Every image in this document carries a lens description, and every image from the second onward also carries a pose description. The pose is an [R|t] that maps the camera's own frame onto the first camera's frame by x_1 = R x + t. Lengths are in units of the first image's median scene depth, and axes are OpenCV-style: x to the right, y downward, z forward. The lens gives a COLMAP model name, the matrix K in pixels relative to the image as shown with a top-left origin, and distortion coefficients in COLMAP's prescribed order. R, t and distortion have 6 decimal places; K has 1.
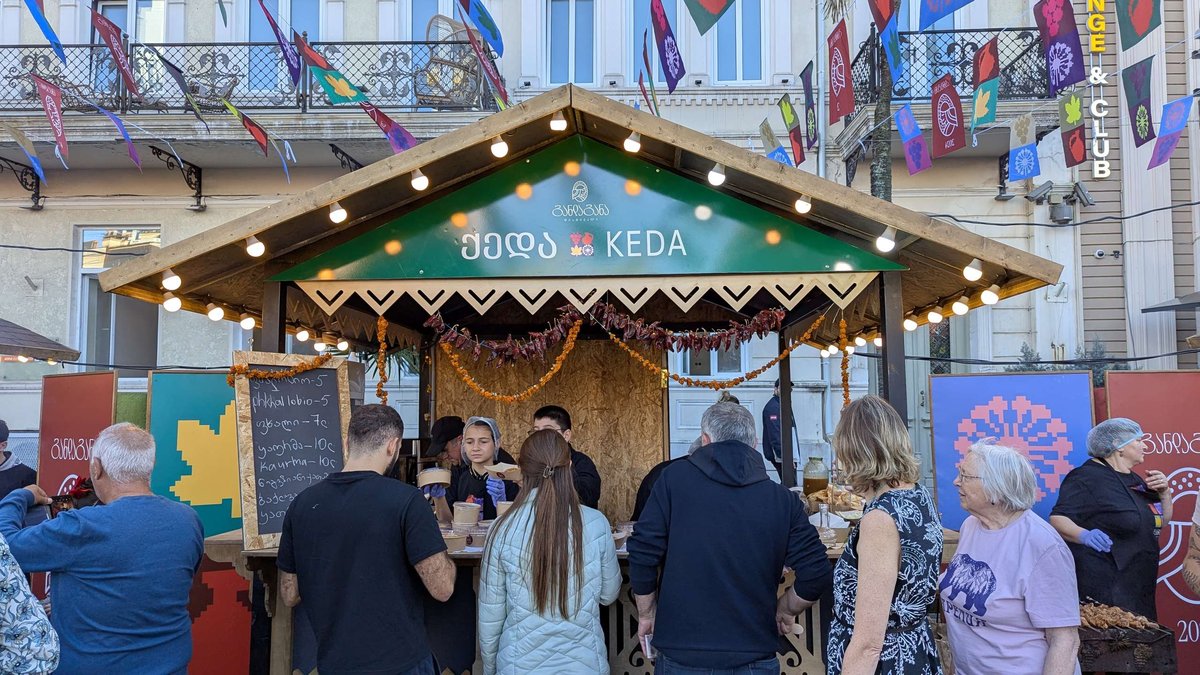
lens RADIAL K [[855.2, 0, 600.7], [0, 855.2, 338.8], [0, 0, 1]] dist [0.002072, 0.000619]
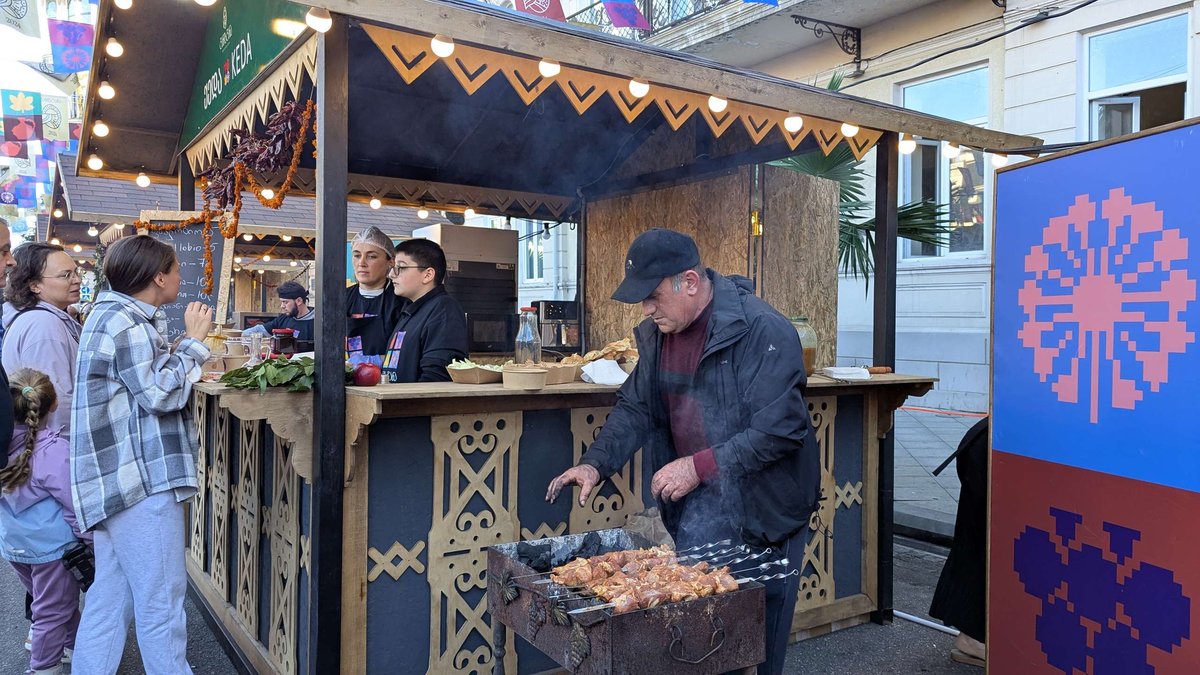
lens RADIAL K [[855.2, 0, 599.1], [0, 855.2, 336.7], [0, 0, 1]] dist [0.002072, 0.000619]
pose [[0.577023, 0.024757, -0.816353, 0.717218], [0.051464, 0.996452, 0.066596, 0.102788], [0.815105, -0.080440, 0.573702, 0.491153]]
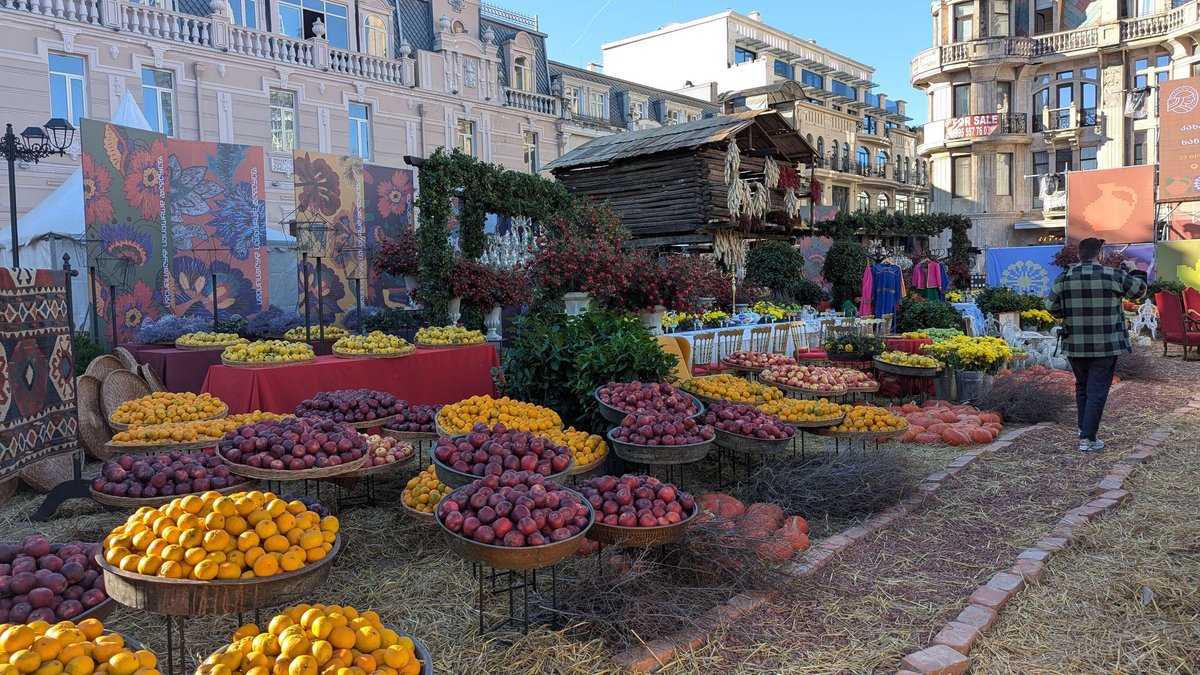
lens RADIAL K [[855.2, 0, 597.9], [0, 855.2, 335.4], [0, 0, 1]] dist [0.002072, 0.000619]
pose [[0.997248, -0.017663, -0.072004, -0.568972], [0.027449, 0.990153, 0.137269, -0.090373], [0.068870, -0.138868, 0.987913, -1.539004]]
